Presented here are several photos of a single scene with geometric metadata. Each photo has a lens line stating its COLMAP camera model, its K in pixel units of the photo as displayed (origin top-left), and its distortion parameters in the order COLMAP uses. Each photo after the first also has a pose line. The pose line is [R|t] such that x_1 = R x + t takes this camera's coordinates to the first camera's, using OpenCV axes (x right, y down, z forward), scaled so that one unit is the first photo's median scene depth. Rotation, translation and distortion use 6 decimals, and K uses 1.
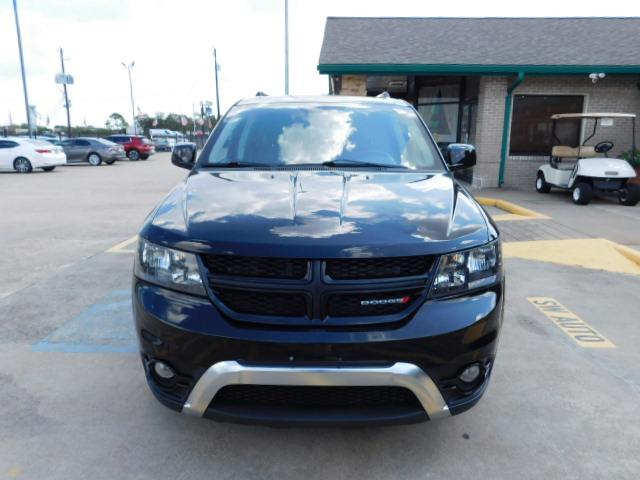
lens RADIAL K [[469.6, 0, 322.3], [0, 469.6, 241.5], [0, 0, 1]] dist [-0.010119, 0.006355]
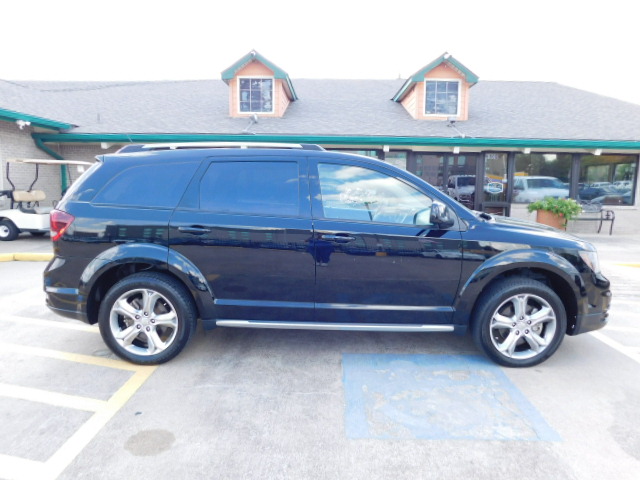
lens RADIAL K [[440.4, 0, 319.9], [0, 440.4, 237.8], [0, 0, 1]] dist [-0.062310, 0.045536]
pose [[-0.013061, -0.131394, 0.991244, -0.405330], [0.205889, 0.969733, 0.131256, -0.099369], [-0.978488, 0.205801, 0.014387, 0.399907]]
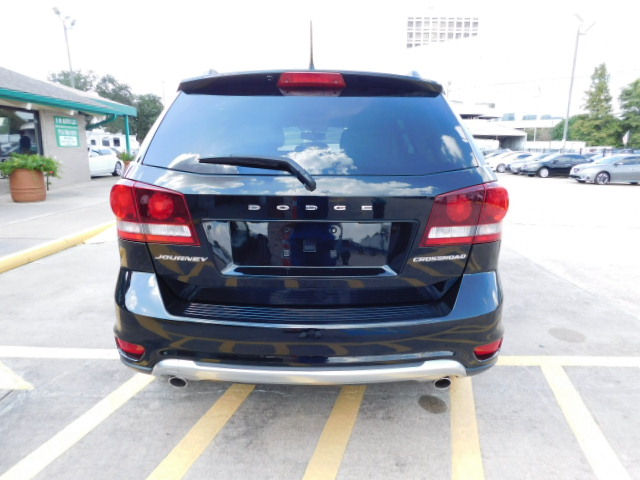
lens RADIAL K [[423.2, 0, 322.5], [0, 423.2, 243.1], [0, 0, 1]] dist [-0.061453, 0.045591]
pose [[-0.999513, -0.010779, -0.029273, 0.002755], [-0.022231, 0.904431, 0.426041, -0.166789], [0.021883, 0.426485, -0.904230, 0.759394]]
